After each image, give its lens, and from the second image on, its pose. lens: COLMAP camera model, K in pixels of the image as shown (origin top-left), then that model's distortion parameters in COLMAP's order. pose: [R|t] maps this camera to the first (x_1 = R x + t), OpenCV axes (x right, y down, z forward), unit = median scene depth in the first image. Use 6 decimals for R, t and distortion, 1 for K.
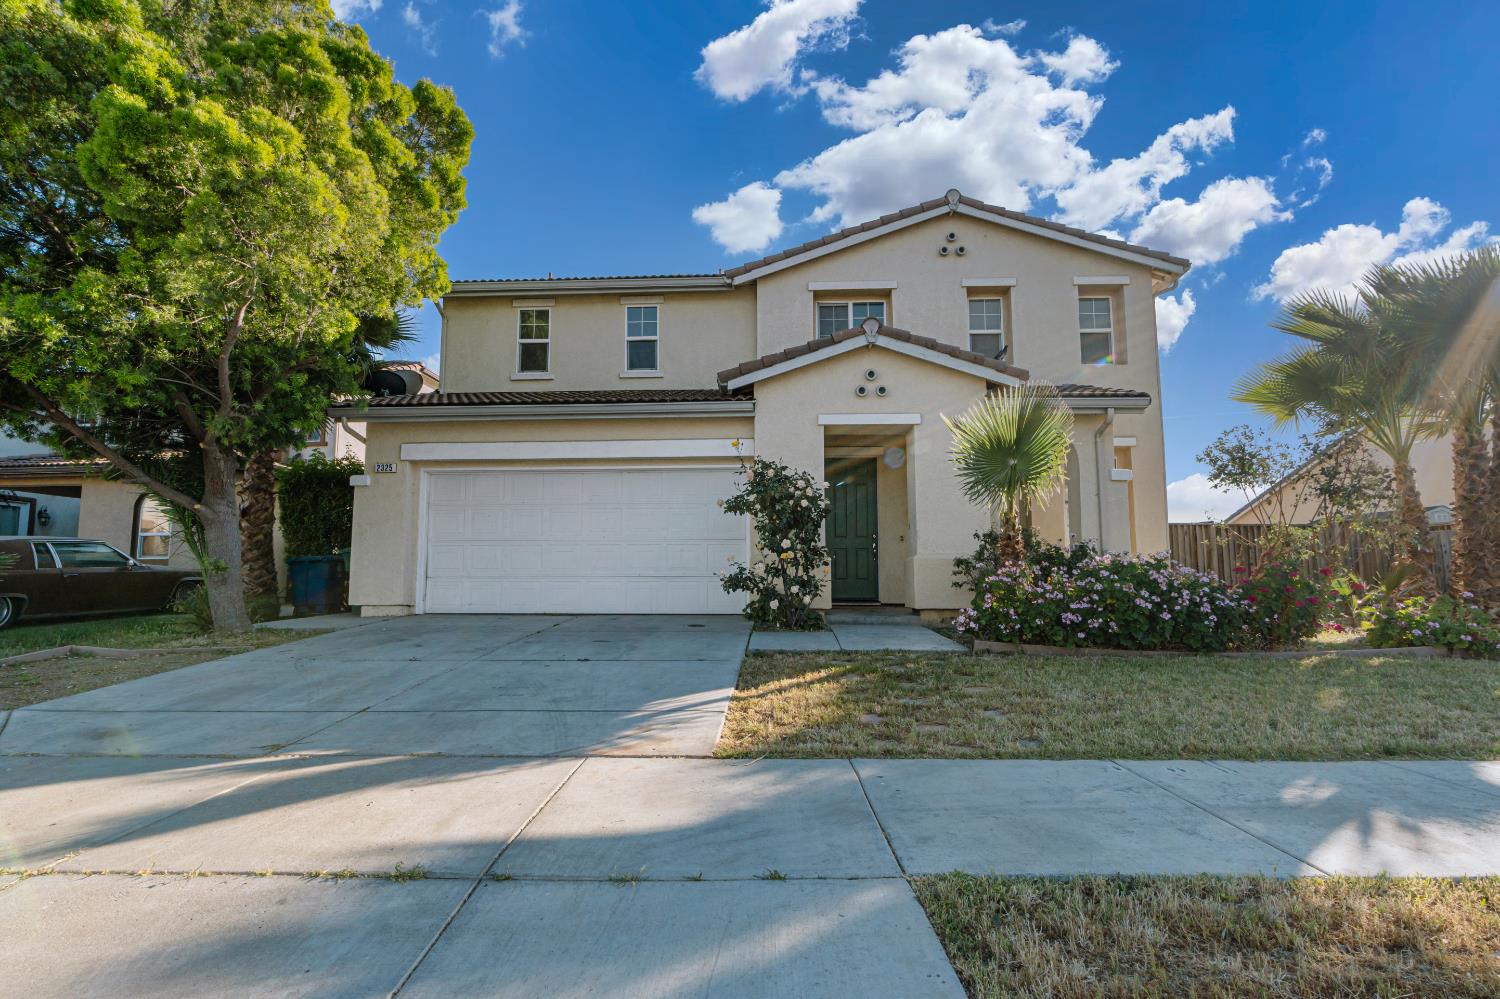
lens RADIAL K [[717.9, 0, 749.8], [0, 717.9, 514.9], [0, 0, 1]] dist [0.000727, 0.000113]
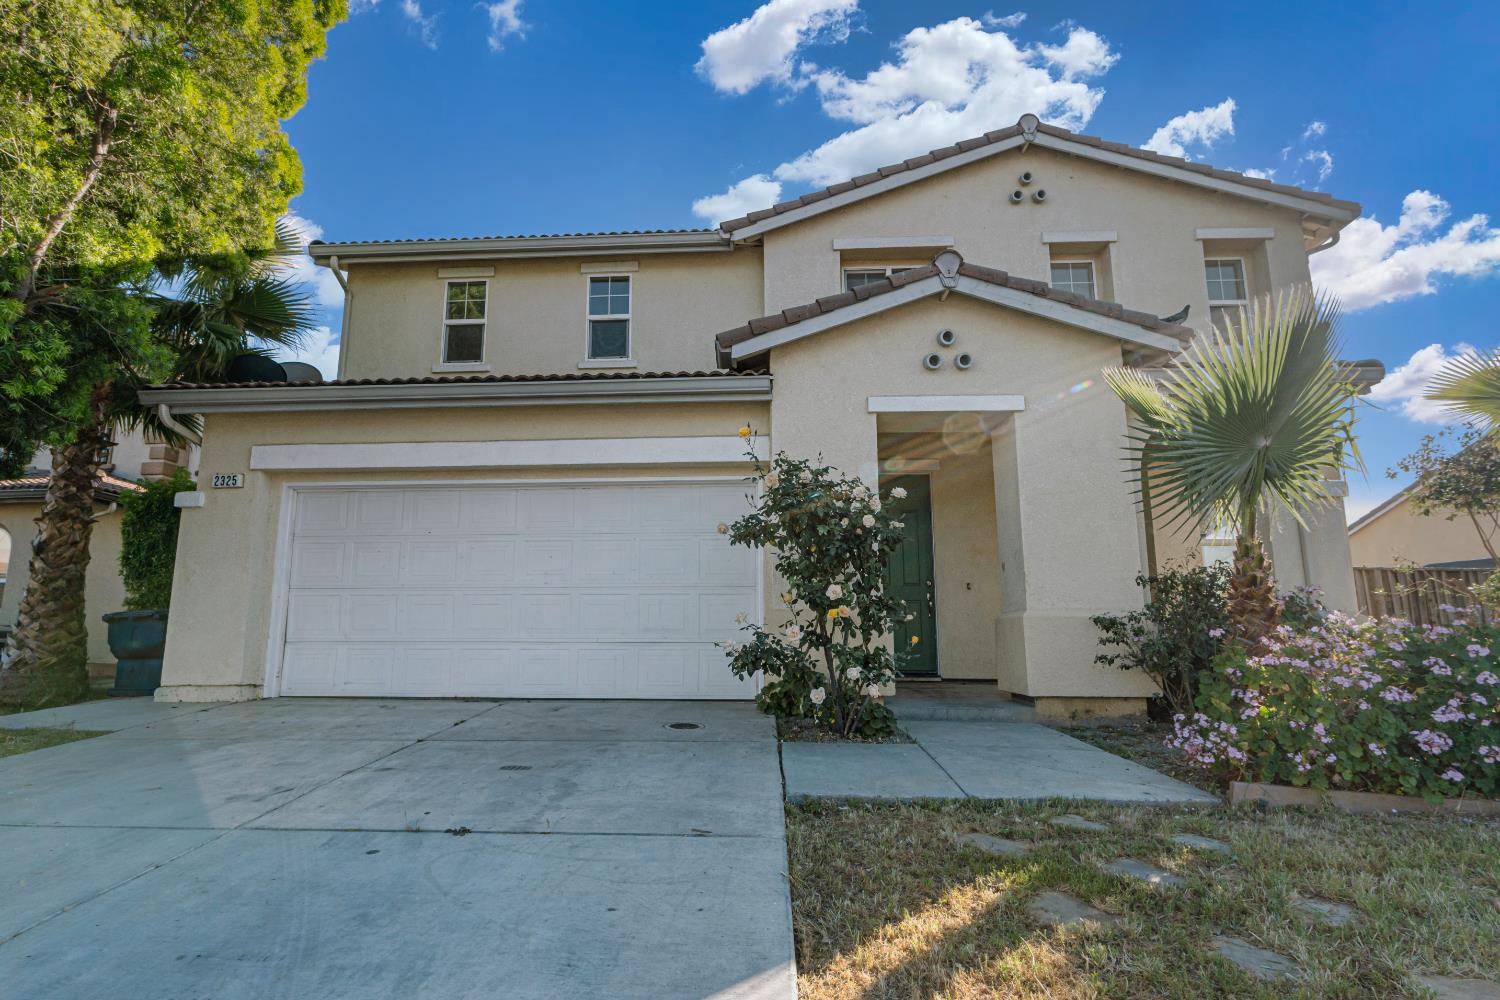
lens RADIAL K [[719.1, 0, 723.1], [0, 719.1, 521.9], [0, 0, 1]] dist [-0.001493, 0.000551]
pose [[0.999957, 0.000132, -0.009309, -0.032136], [-0.000700, 0.998132, -0.061095, 0.015764], [0.009284, 0.061099, 0.998089, 0.348981]]
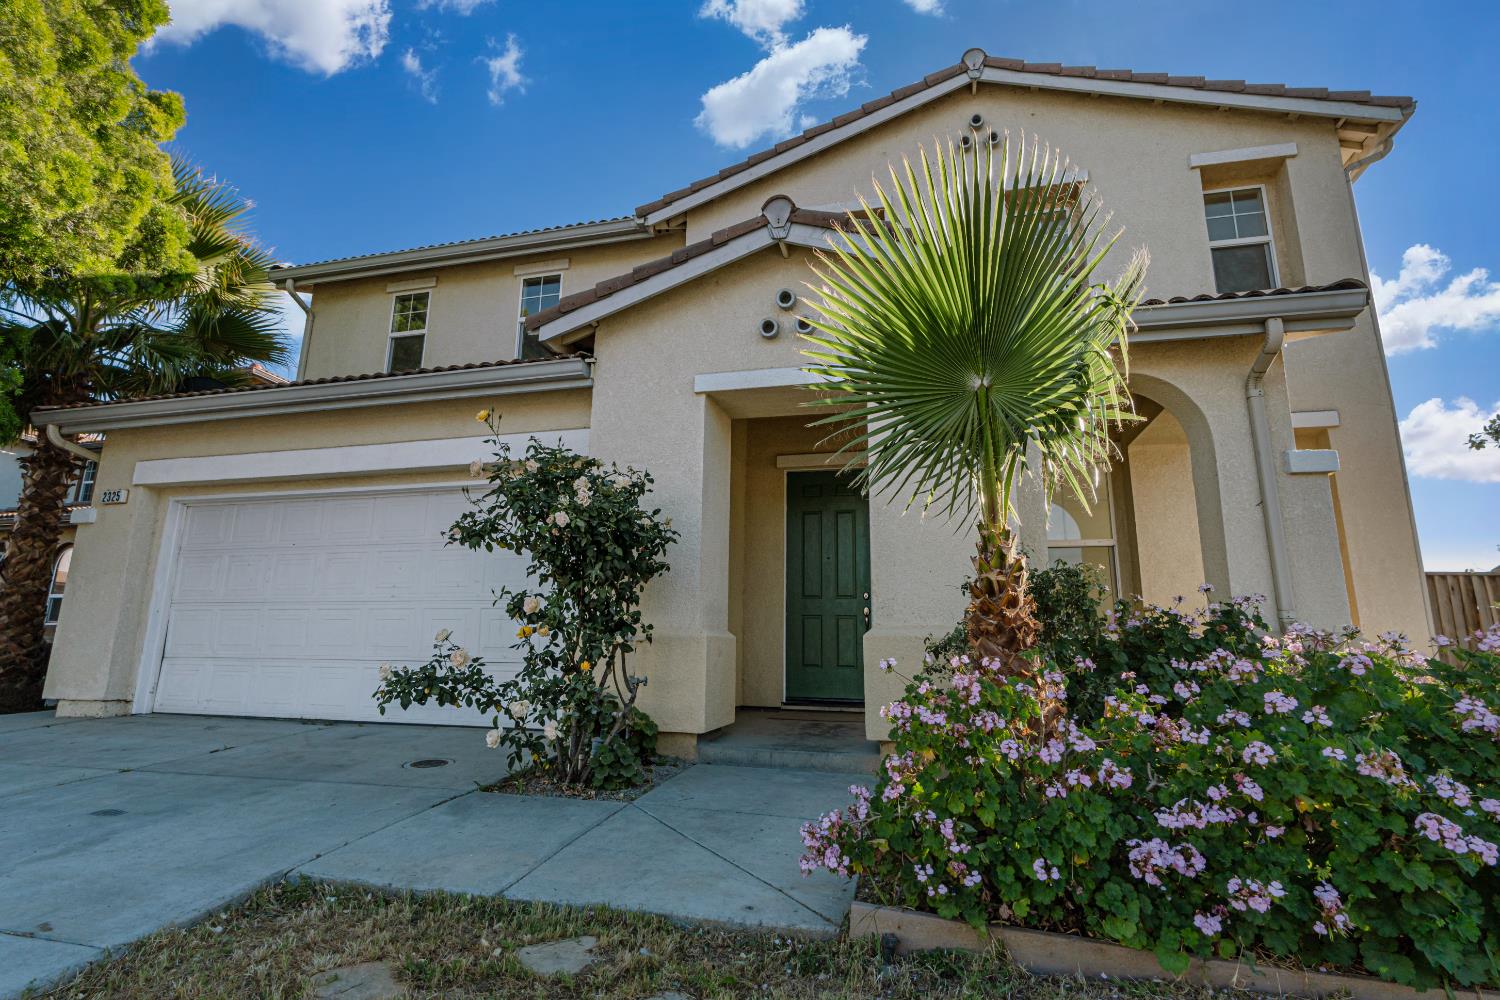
lens RADIAL K [[709.4, 0, 753.3], [0, 709.4, 502.3], [0, 0, 1]] dist [-0.000995, -0.000147]
pose [[0.981706, -0.027561, -0.188399, 0.245527], [0.006724, 0.993869, -0.110360, 0.021218], [0.190286, 0.107074, 0.975872, 0.482324]]
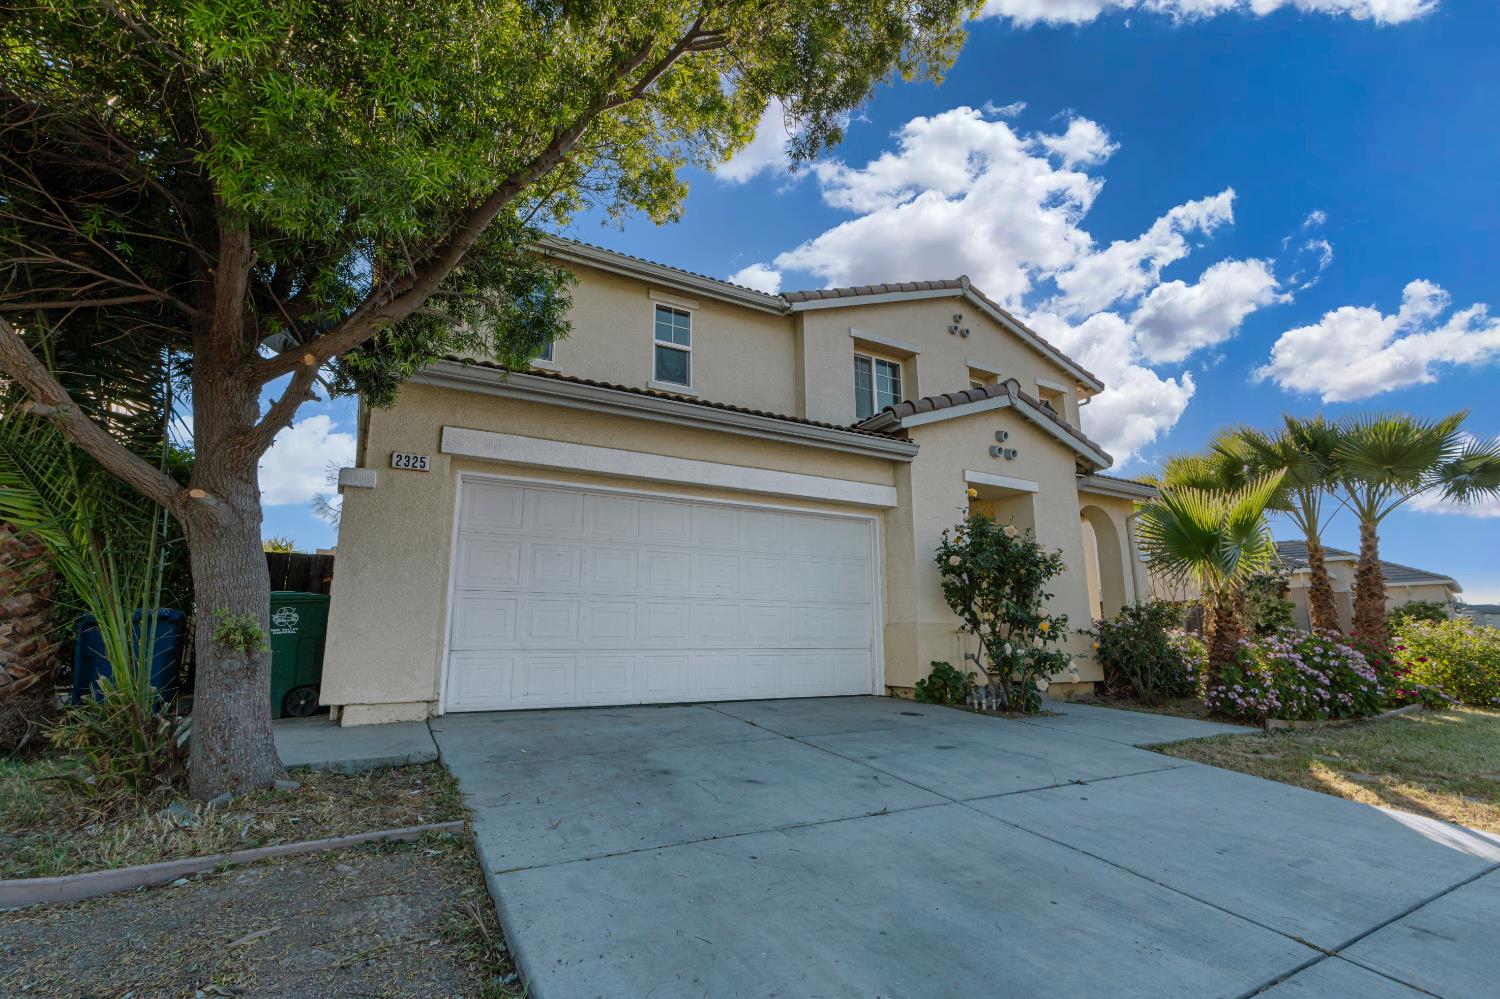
lens RADIAL K [[698.2, 0, 750.0], [0, 698.2, 499.5], [0, 0, 1]] dist [-0.002976, -0.000335]
pose [[0.846168, 0.107511, 0.521958, -0.608656], [-0.049779, 0.991102, -0.123444, 0.022901], [-0.530586, 0.078472, 0.843991, 0.400498]]
